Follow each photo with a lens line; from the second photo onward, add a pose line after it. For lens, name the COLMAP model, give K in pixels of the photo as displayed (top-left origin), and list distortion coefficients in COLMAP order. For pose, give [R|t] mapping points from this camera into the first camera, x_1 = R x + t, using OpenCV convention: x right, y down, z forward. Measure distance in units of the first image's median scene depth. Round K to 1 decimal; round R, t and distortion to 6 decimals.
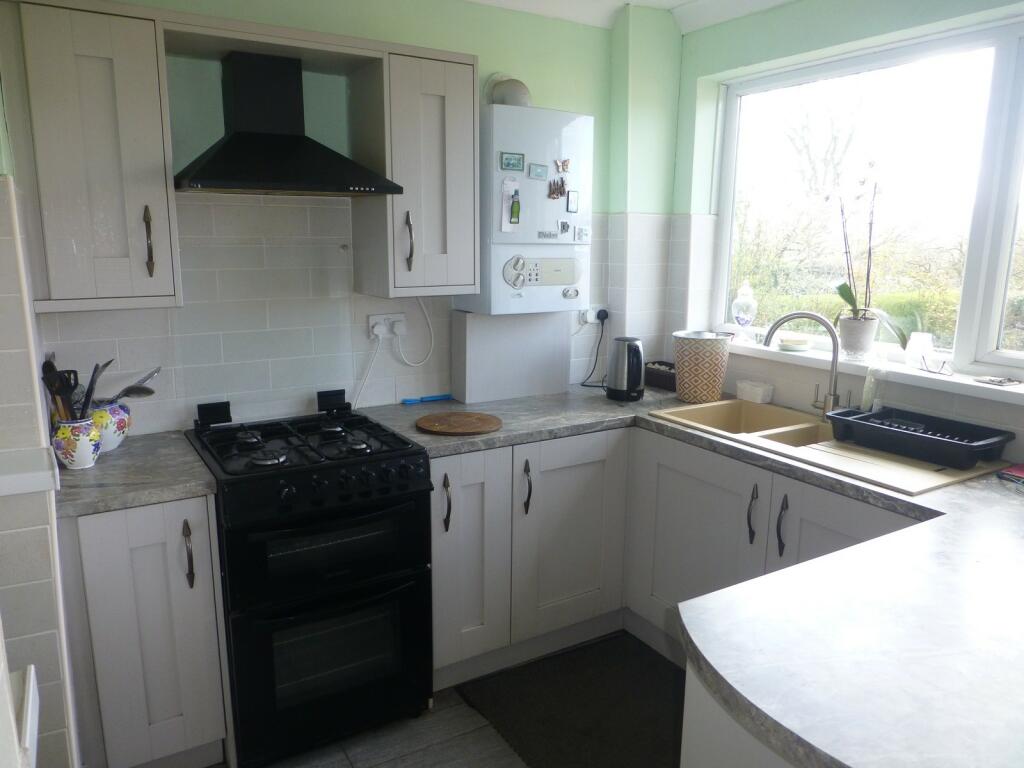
lens RADIAL K [[735.7, 0, 512.0], [0, 735.7, 384.0], [0, 0, 1]] dist [-0.013042, 0.002747]
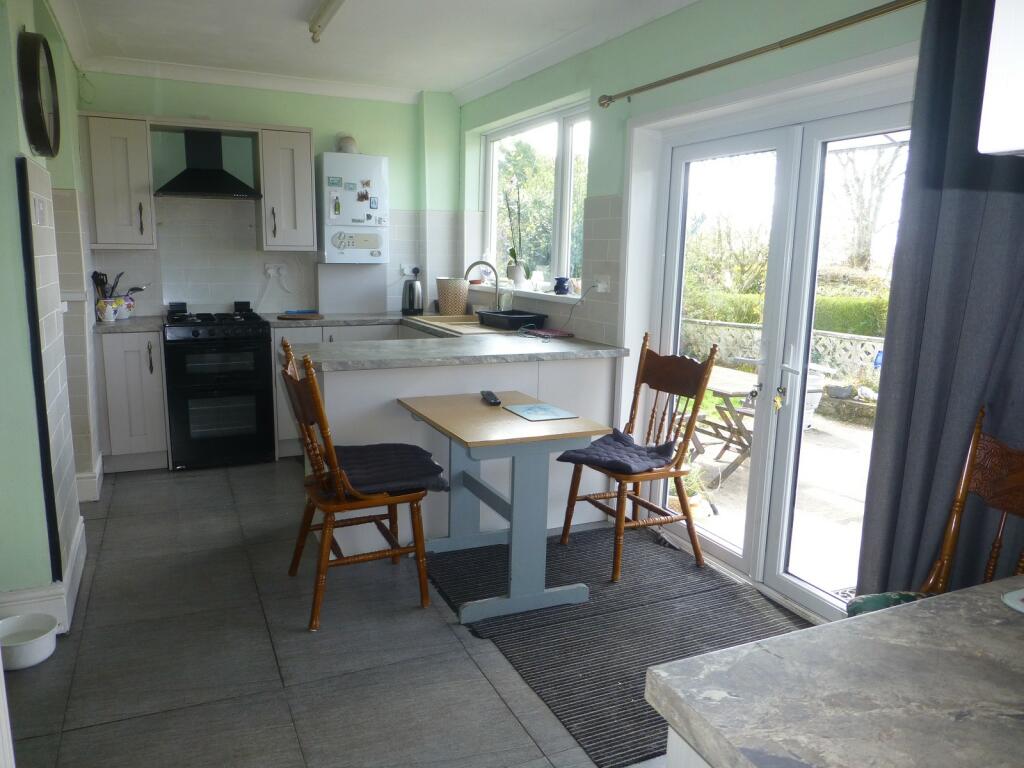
lens RADIAL K [[735.7, 0, 512.0], [0, 735.7, 384.0], [0, 0, 1]] dist [-0.013042, 0.002747]
pose [[0.994135, 0.028041, -0.104449, 0.660065], [-0.029859, 0.999428, -0.015886, 0.233609], [0.103944, 0.018912, 0.994403, -0.820332]]
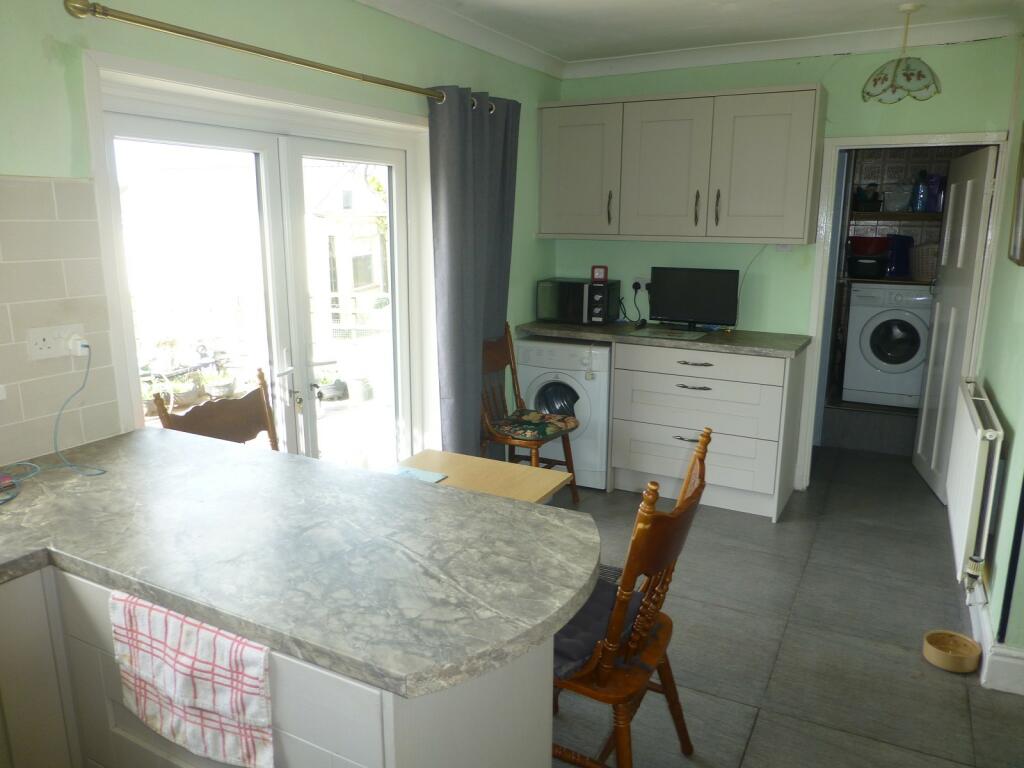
lens RADIAL K [[735.7, 0, 512.0], [0, 735.7, 384.0], [0, 0, 1]] dist [-0.013042, 0.002747]
pose [[-0.509271, -0.204162, 0.836038, -0.323724], [0.159859, 0.932105, 0.325000, -0.169387], [-0.845629, 0.299161, -0.442058, 0.748786]]
